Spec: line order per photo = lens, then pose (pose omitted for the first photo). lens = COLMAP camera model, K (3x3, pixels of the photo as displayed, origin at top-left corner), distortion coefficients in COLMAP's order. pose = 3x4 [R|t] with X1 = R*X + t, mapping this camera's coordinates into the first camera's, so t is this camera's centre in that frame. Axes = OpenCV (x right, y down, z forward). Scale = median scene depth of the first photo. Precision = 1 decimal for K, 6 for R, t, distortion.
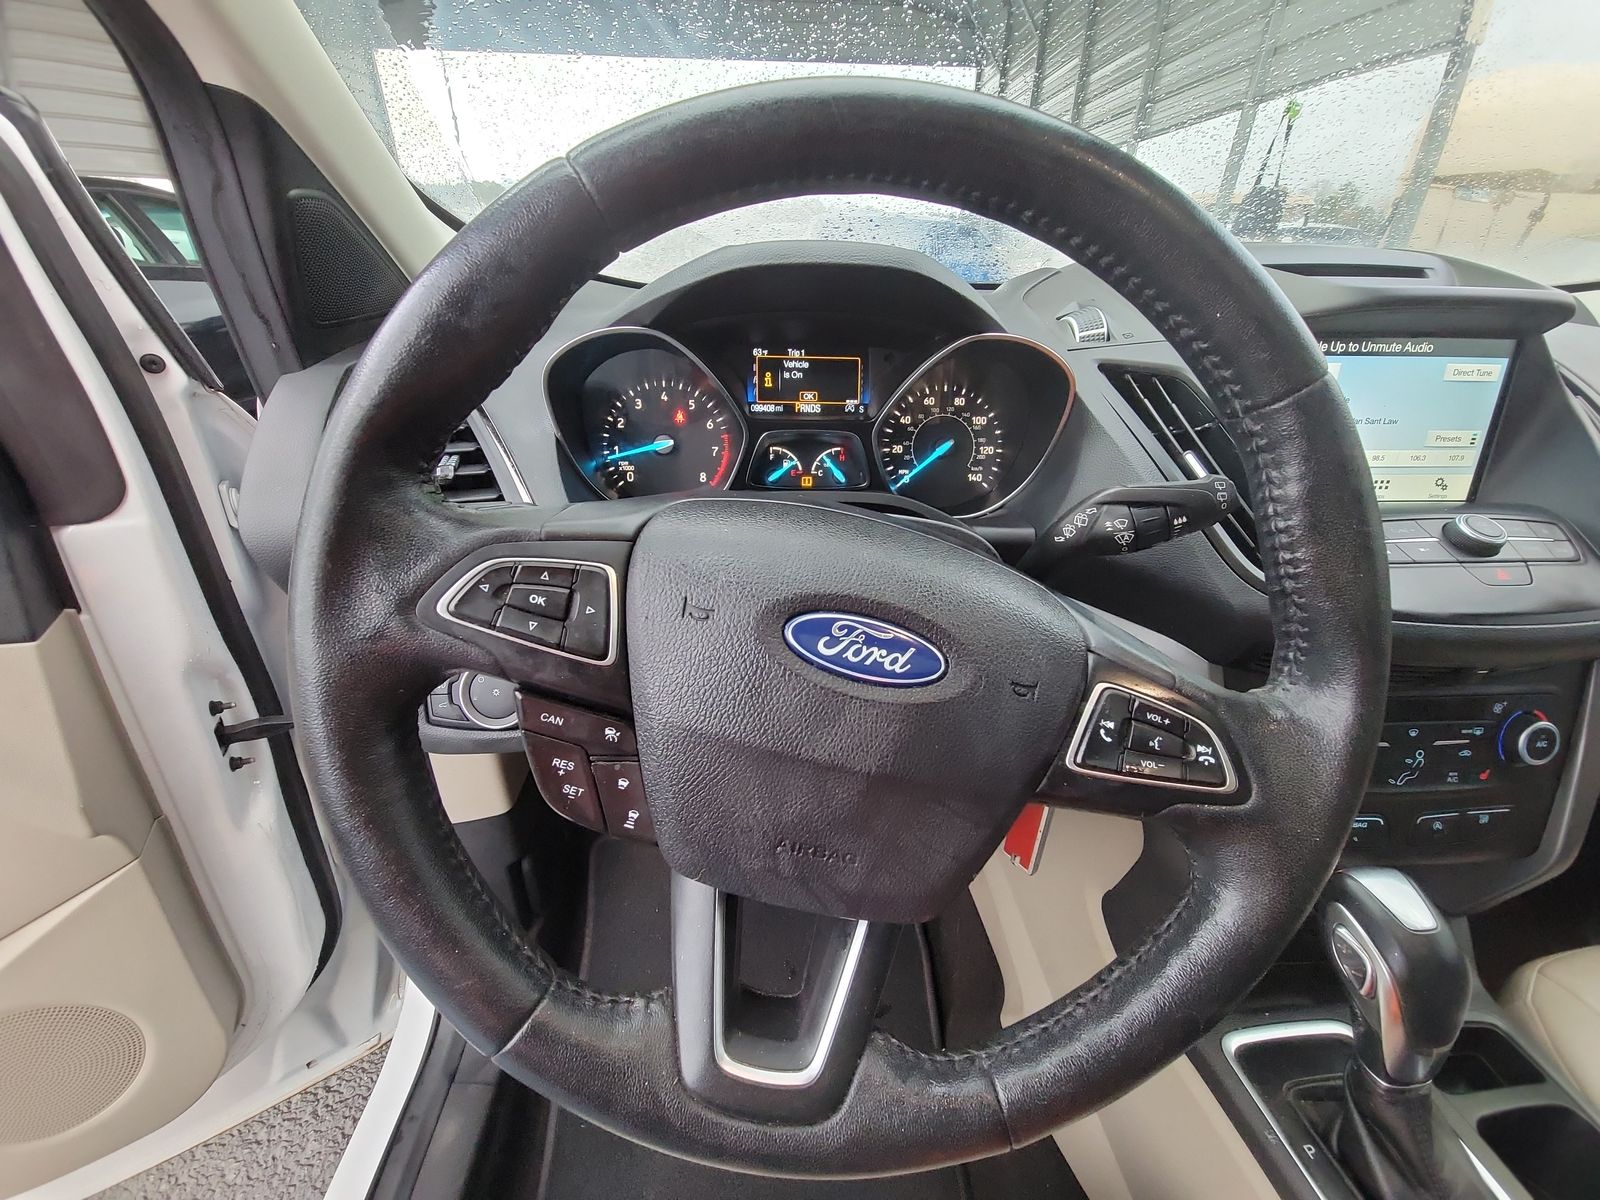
lens RADIAL K [[672.3, 0, 806.2], [0, 672.3, 596.3], [0, 0, 1]] dist [0.001104, 0.000143]
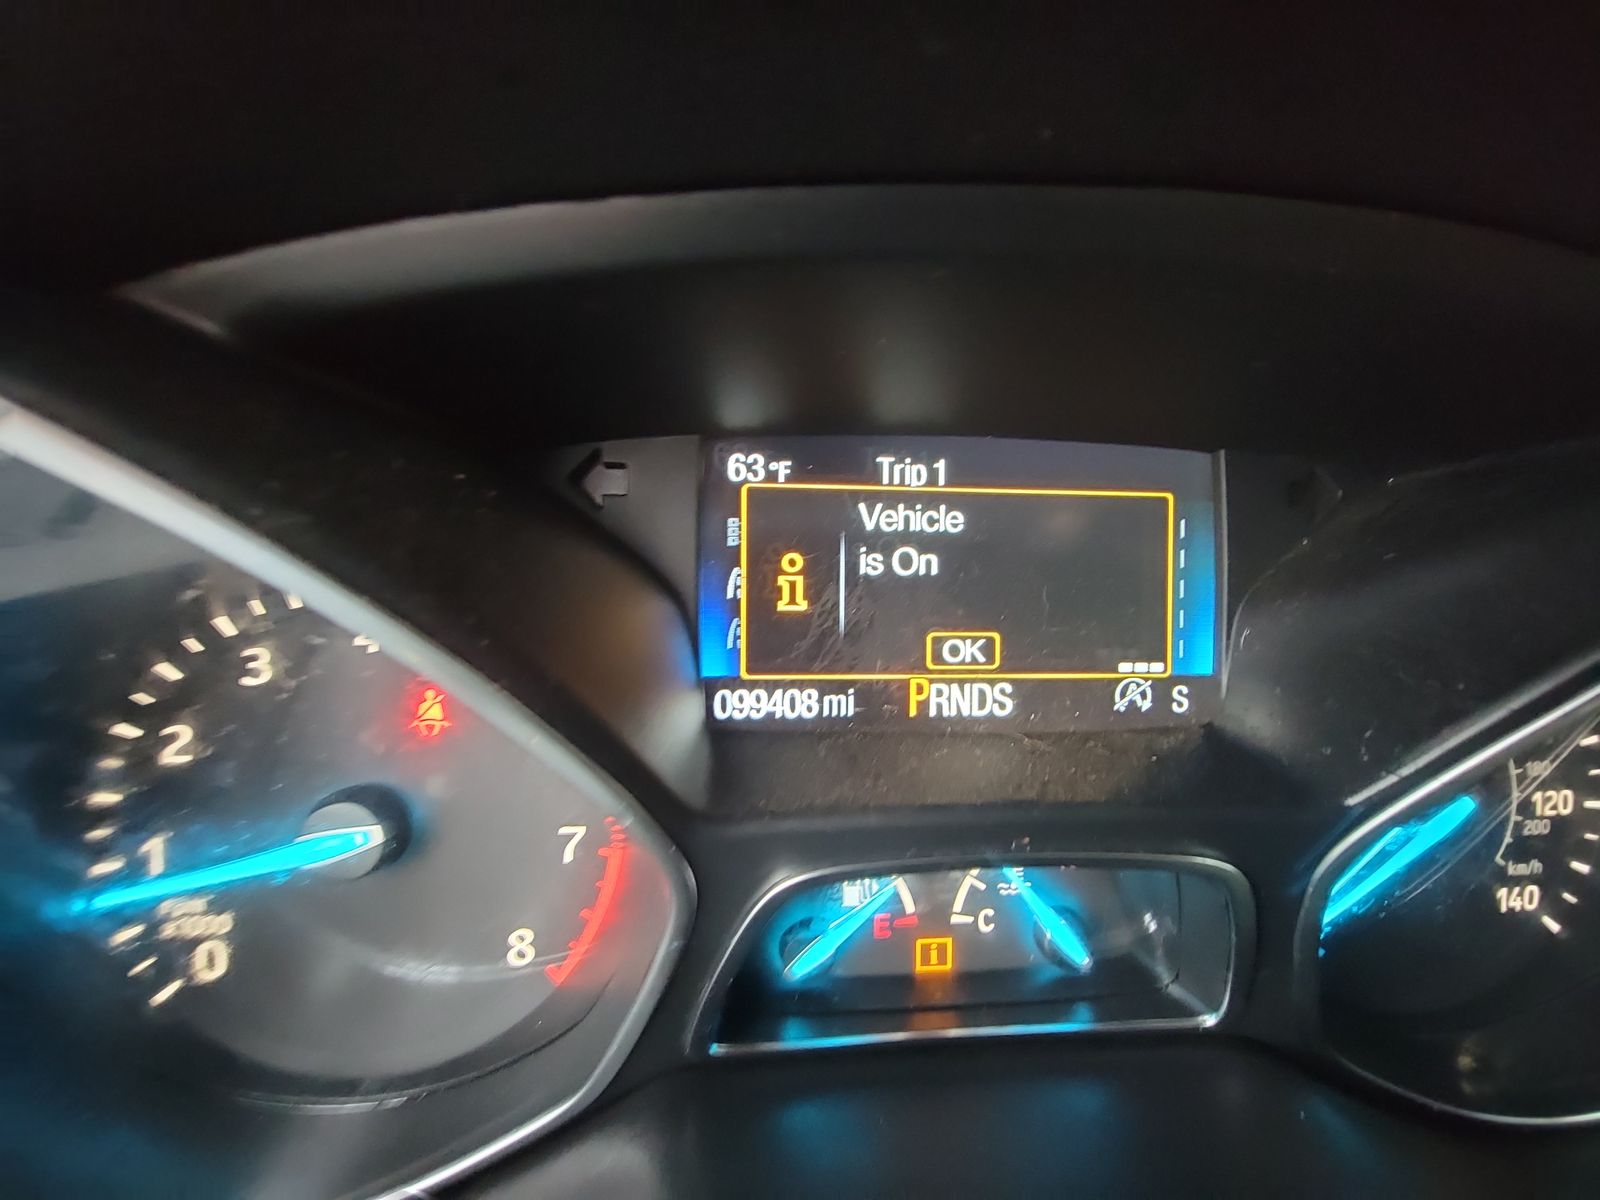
lens RADIAL K [[672.5, 0, 800.0], [0, 672.5, 600.0], [0, 0, 1]] dist [0.025851, -0.019639]
pose [[0.999985, 0.004083, 0.003750, -0.054141], [-0.003499, 0.989522, -0.144337, -0.281734], [-0.004300, 0.144321, 0.989522, 0.769159]]
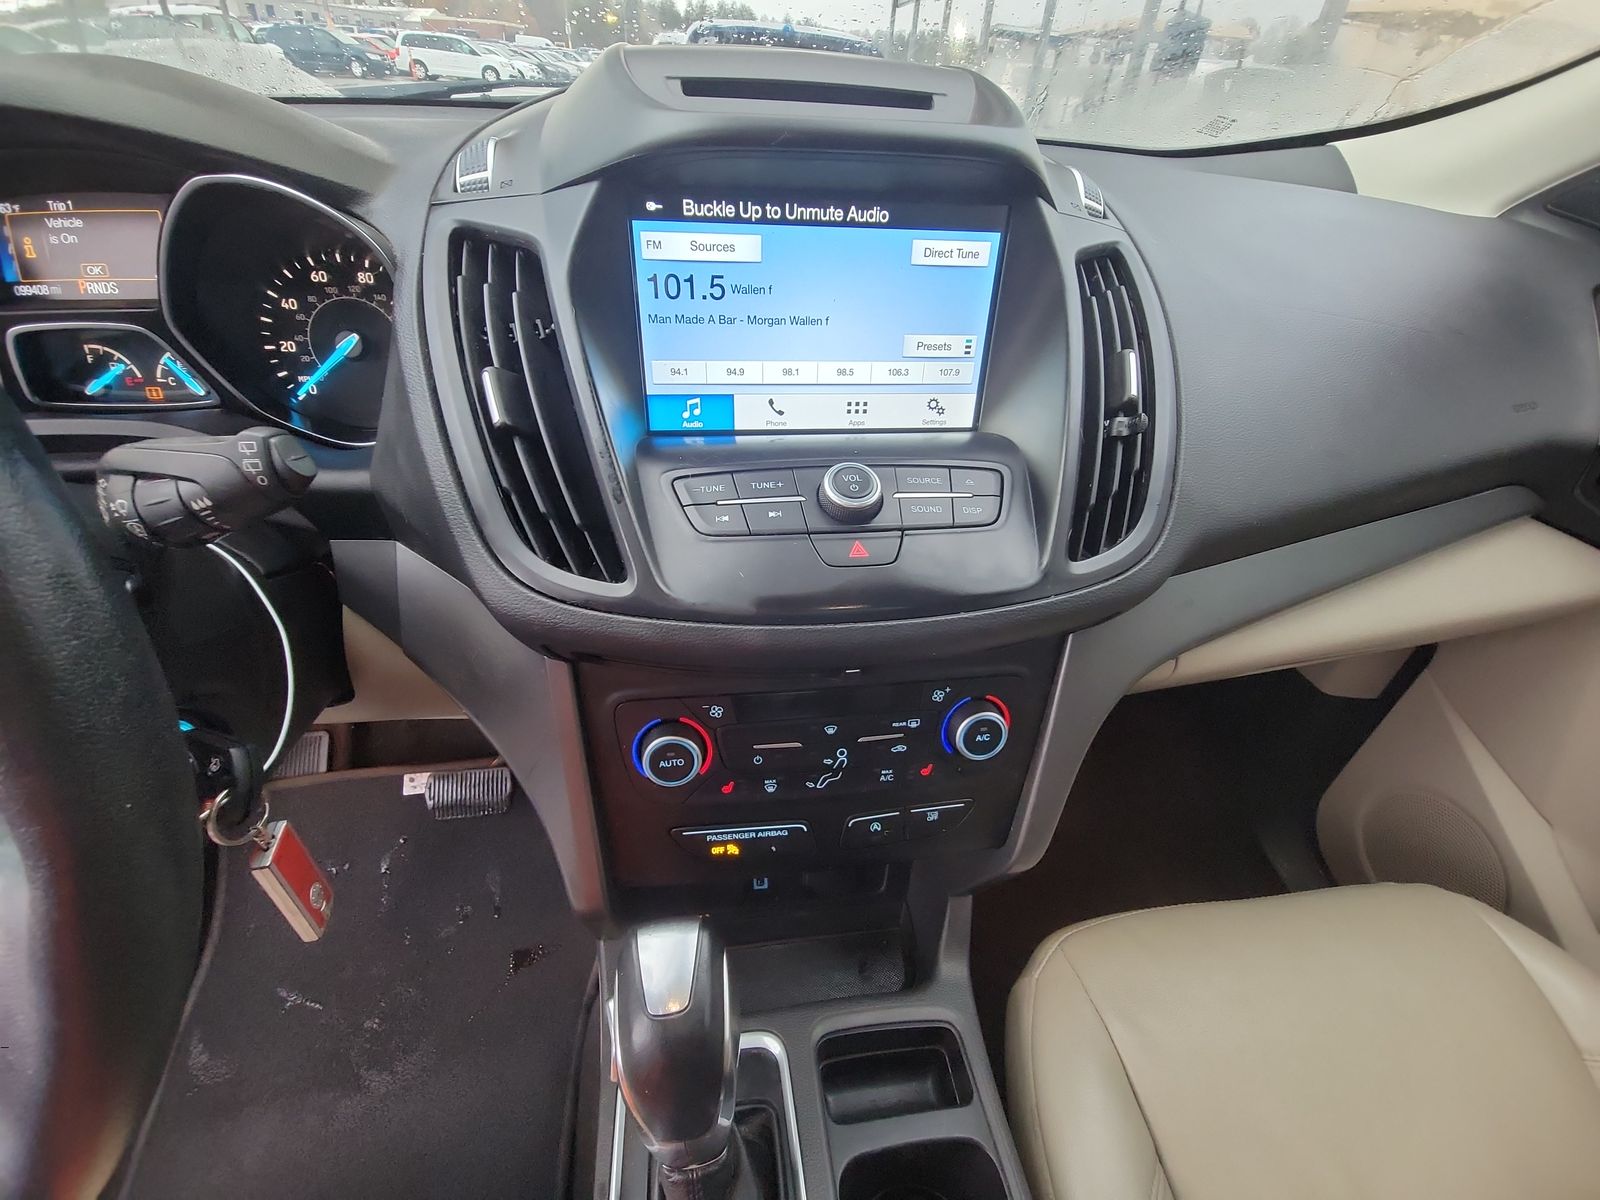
lens RADIAL K [[672.5, 0, 800.0], [0, 672.5, 600.0], [0, 0, 1]] dist [0.025851, -0.019639]
pose [[0.996269, -0.022899, 0.083207, 0.666430], [0.007129, 0.982698, 0.185079, -0.086035], [-0.086005, -0.183796, 0.979195, 0.192710]]
